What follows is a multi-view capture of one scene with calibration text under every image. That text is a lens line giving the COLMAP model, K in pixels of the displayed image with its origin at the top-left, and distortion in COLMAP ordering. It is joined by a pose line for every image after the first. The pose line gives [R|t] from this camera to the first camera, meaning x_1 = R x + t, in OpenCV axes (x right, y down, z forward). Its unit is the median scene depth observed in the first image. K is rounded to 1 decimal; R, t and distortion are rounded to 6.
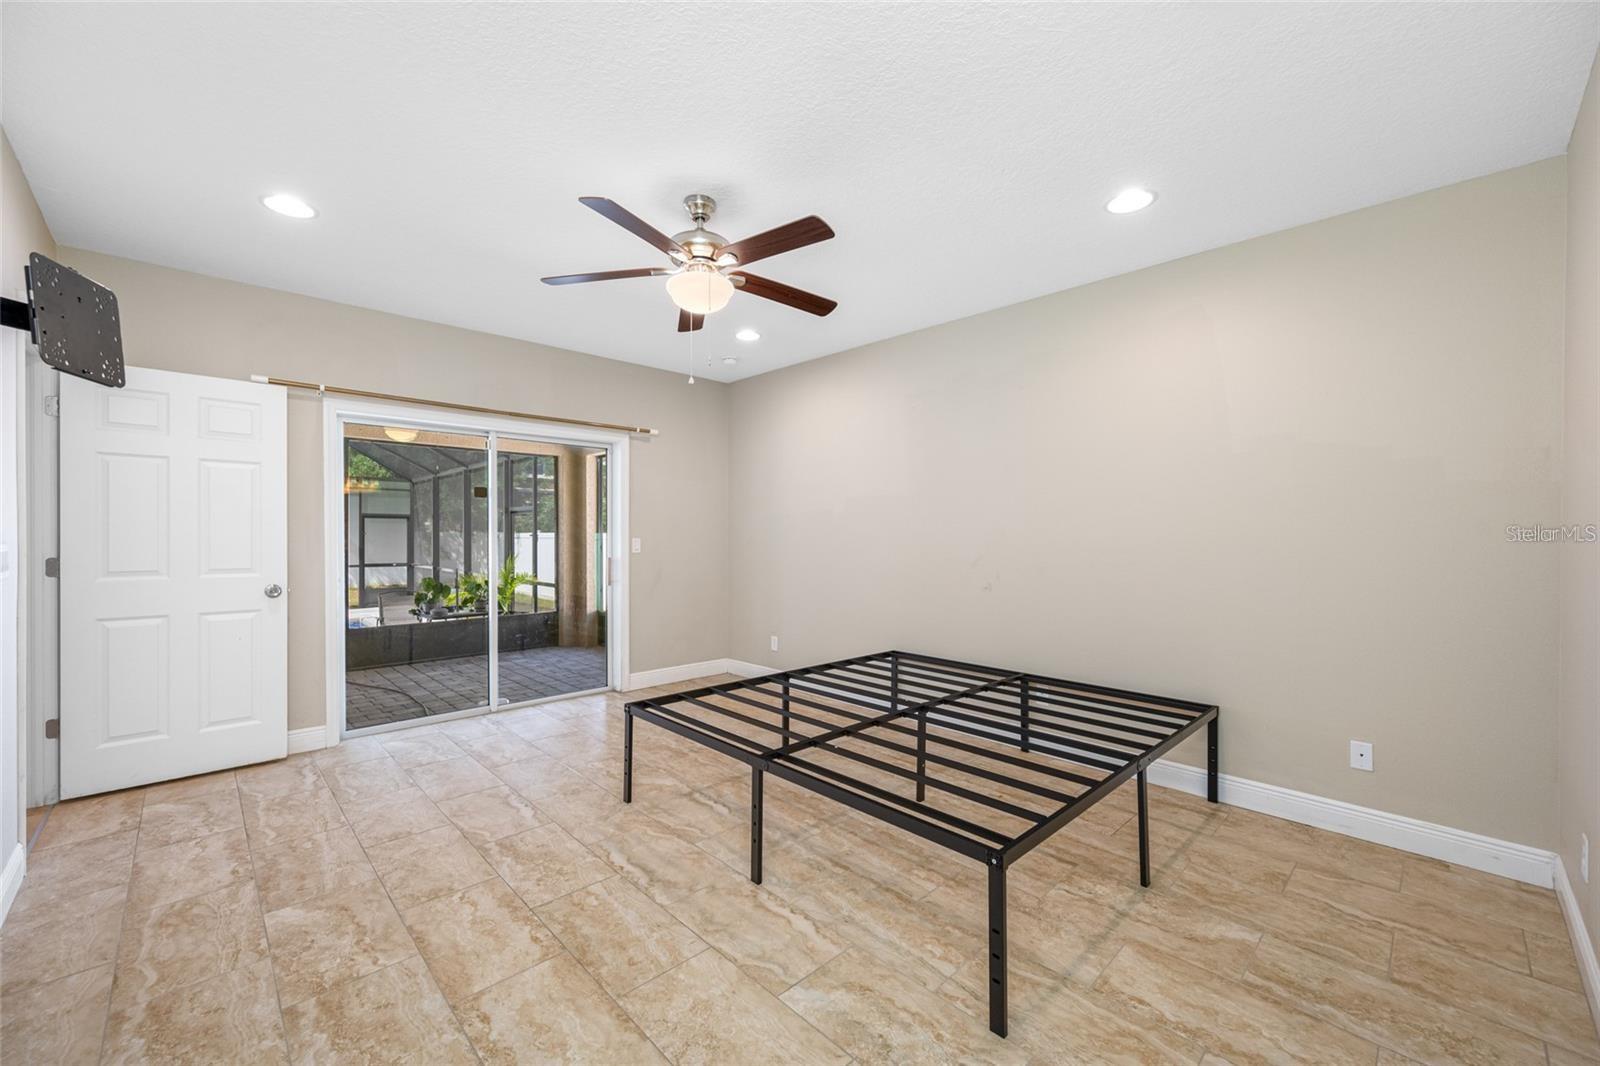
lens RADIAL K [[635.6, 0, 801.2], [0, 635.6, 533.6], [0, 0, 1]] dist [-0.000397, -0.000170]
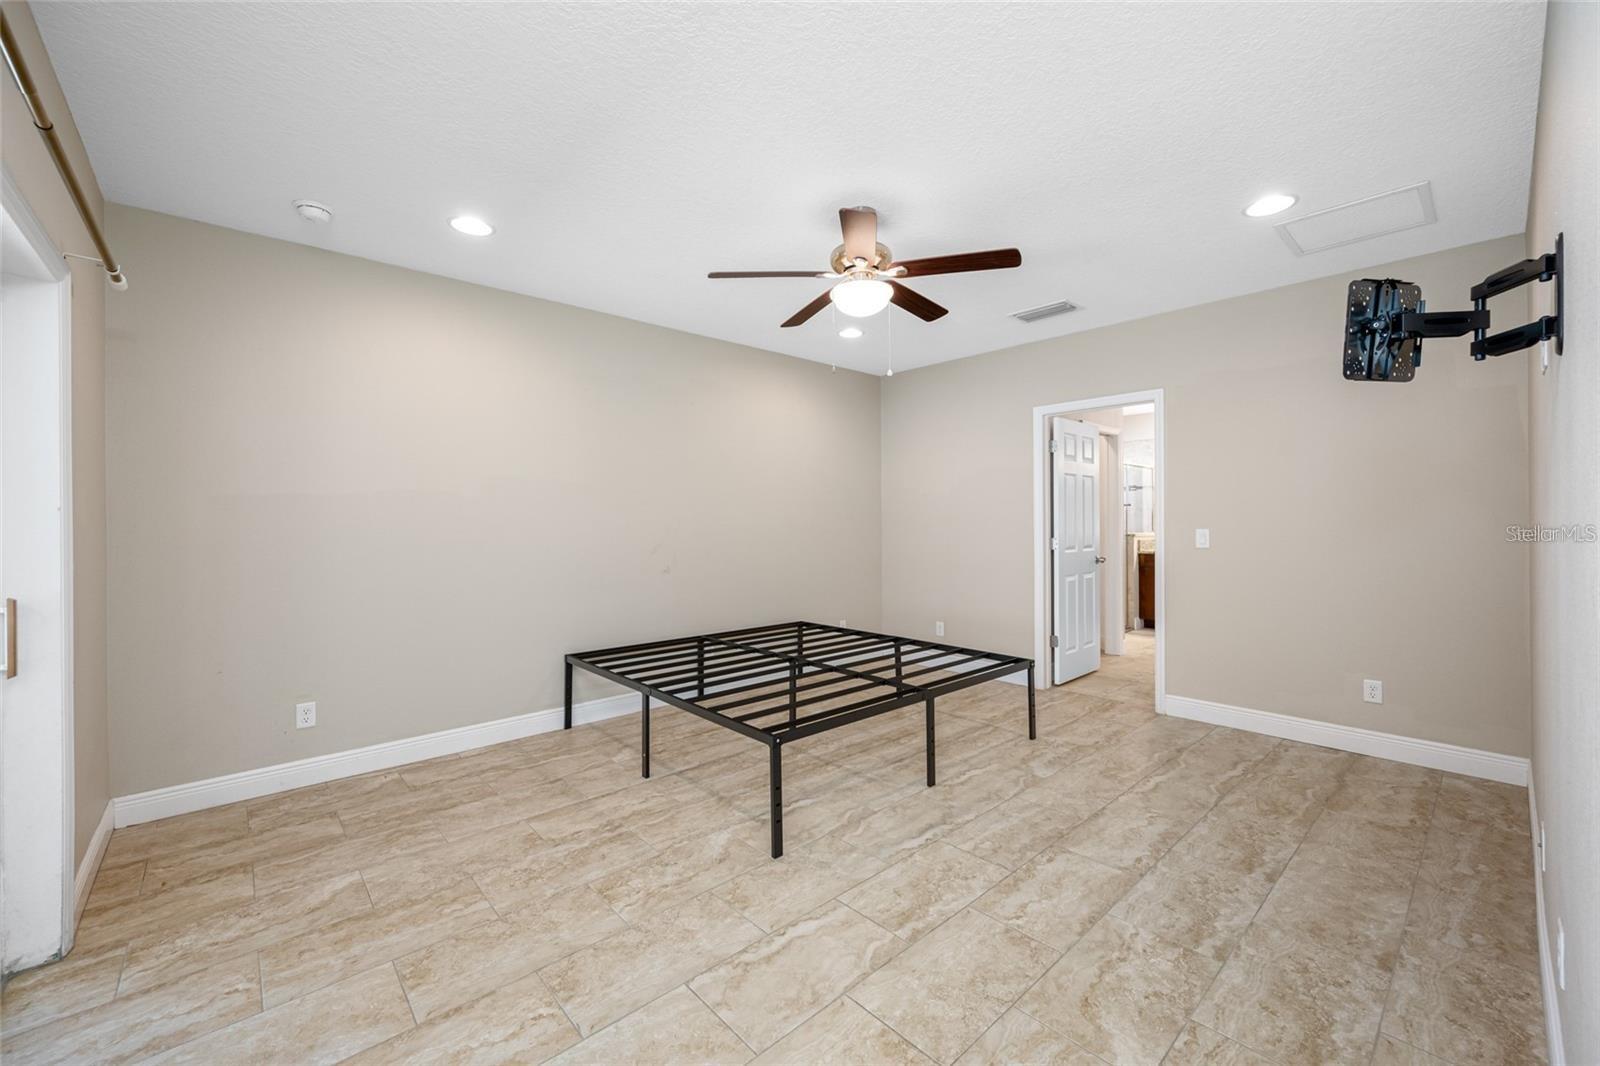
lens RADIAL K [[635.6, 0, 801.5], [0, 635.6, 522.7], [0, 0, 1]] dist [-0.000397, -0.000170]
pose [[0.034993, -0.005059, 0.999375, -1.641125], [0.005306, 0.999974, 0.004876, -0.006840], [-0.999373, 0.005132, 0.035019, 1.433048]]
